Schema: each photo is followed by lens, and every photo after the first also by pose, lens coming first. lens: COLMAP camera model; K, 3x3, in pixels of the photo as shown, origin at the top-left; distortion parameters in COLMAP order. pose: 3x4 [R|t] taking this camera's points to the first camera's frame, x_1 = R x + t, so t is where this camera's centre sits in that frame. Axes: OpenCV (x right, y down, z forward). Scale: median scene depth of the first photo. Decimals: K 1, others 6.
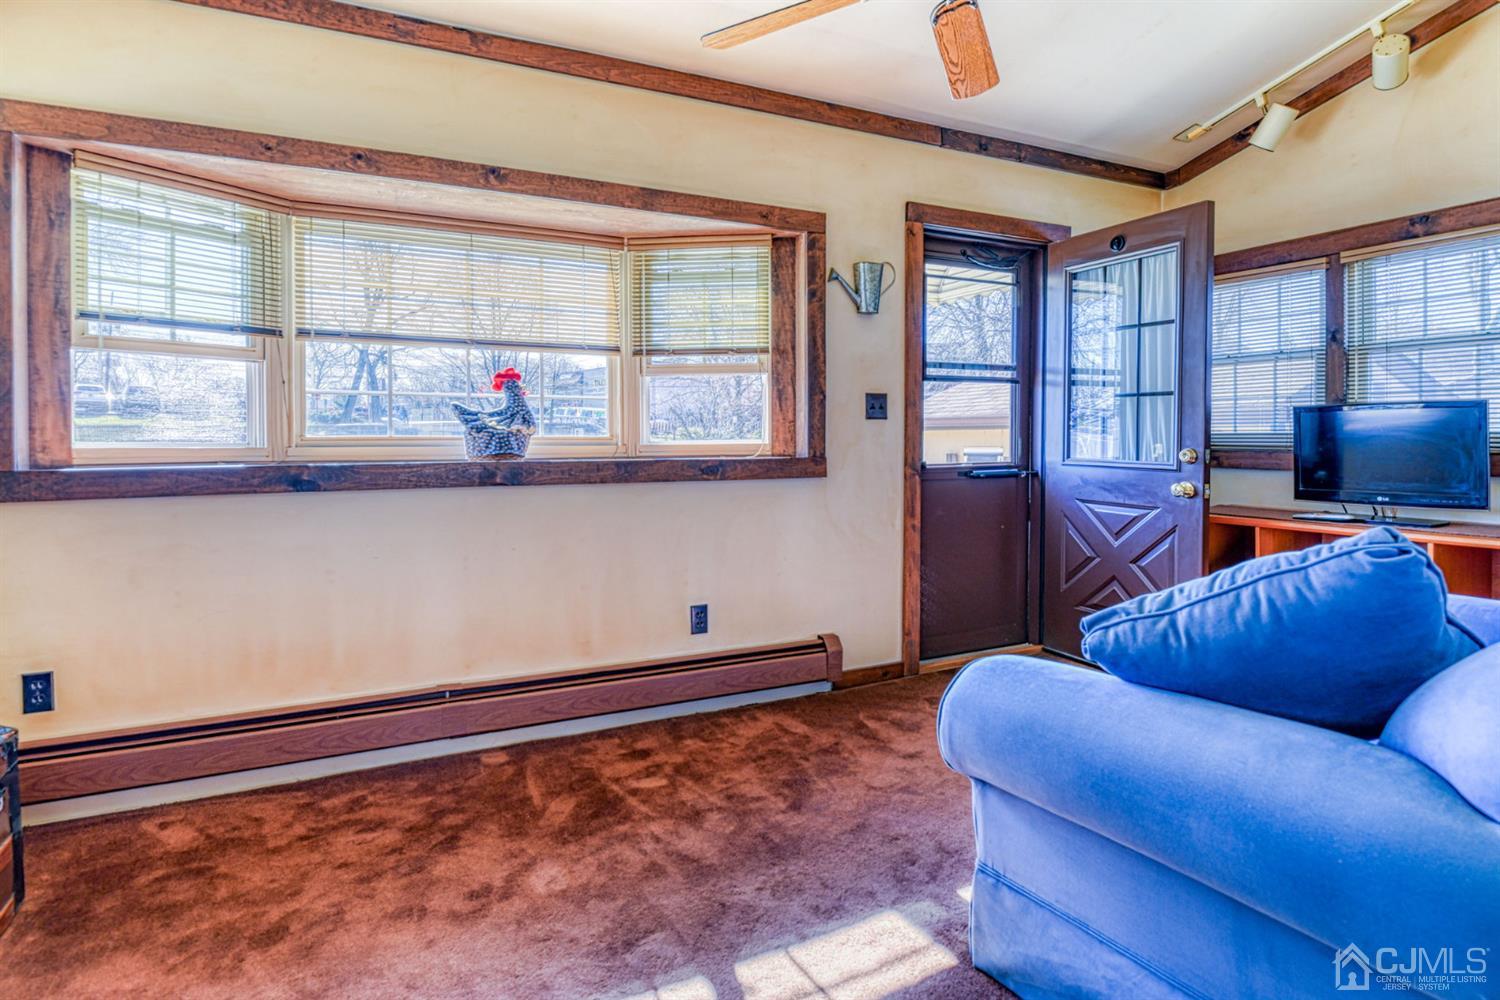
lens RADIAL K [[794.0, 0, 725.1], [0, 794.0, 451.2], [0, 0, 1]] dist [-0.014656, 0.000810]
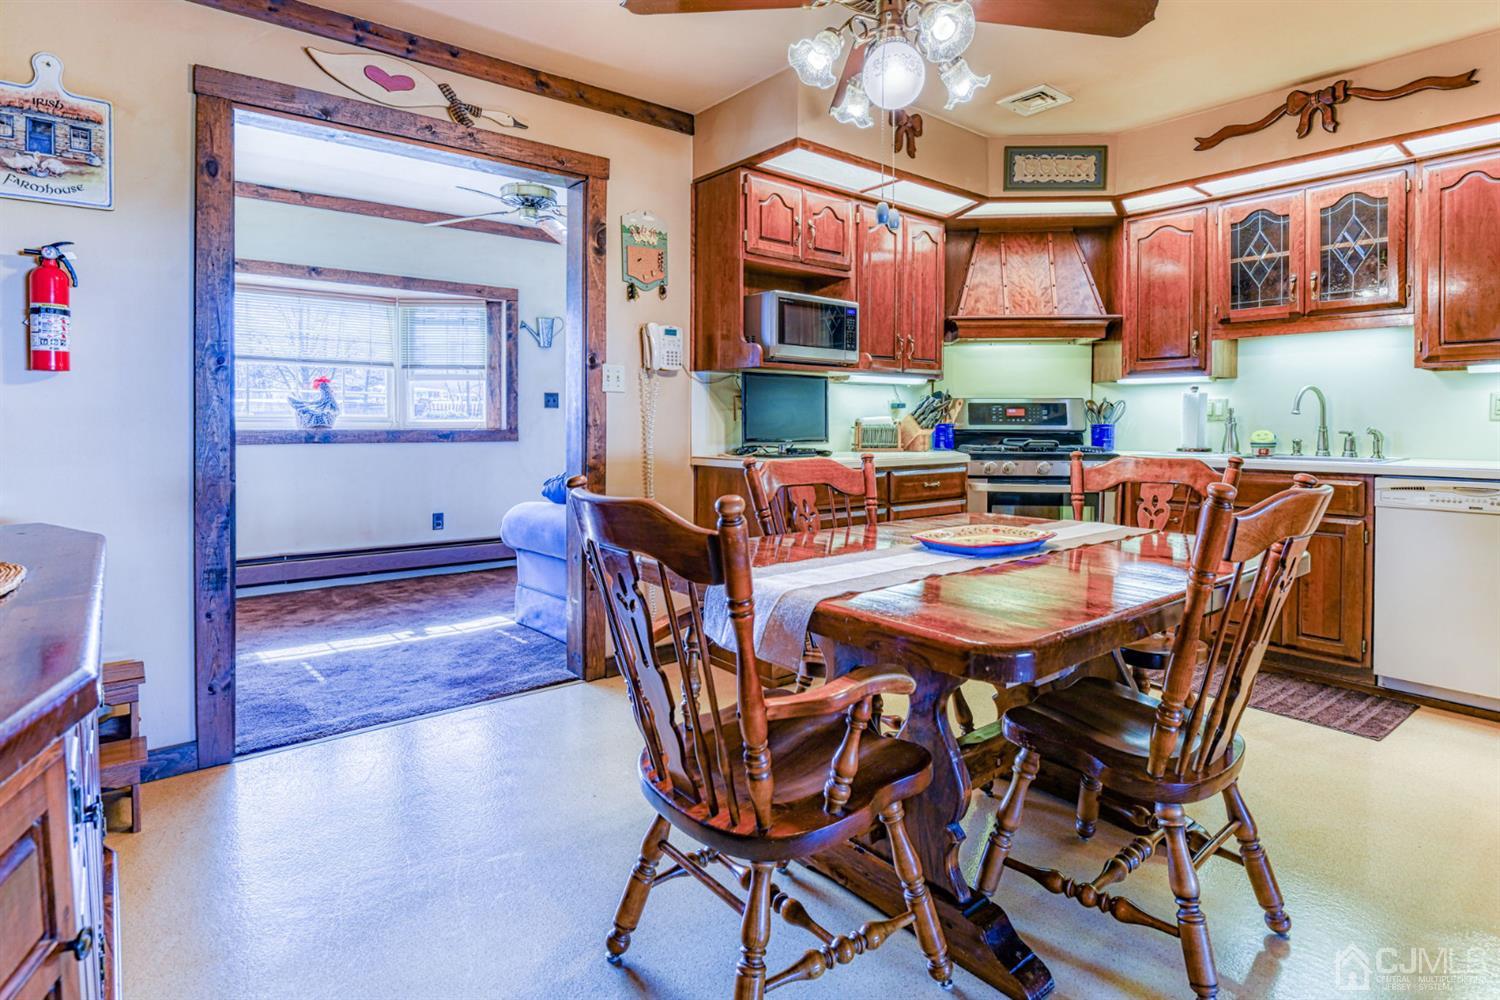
lens RADIAL K [[794.0, 0, 711.1], [0, 794.0, 436.7], [0, 0, 1]] dist [-0.014656, 0.000810]
pose [[0.981287, 0.004102, 0.192508, 0.208835], [-0.004794, 0.999984, 0.003132, 0.015708], [-0.192492, -0.003996, 0.981290, -0.787893]]
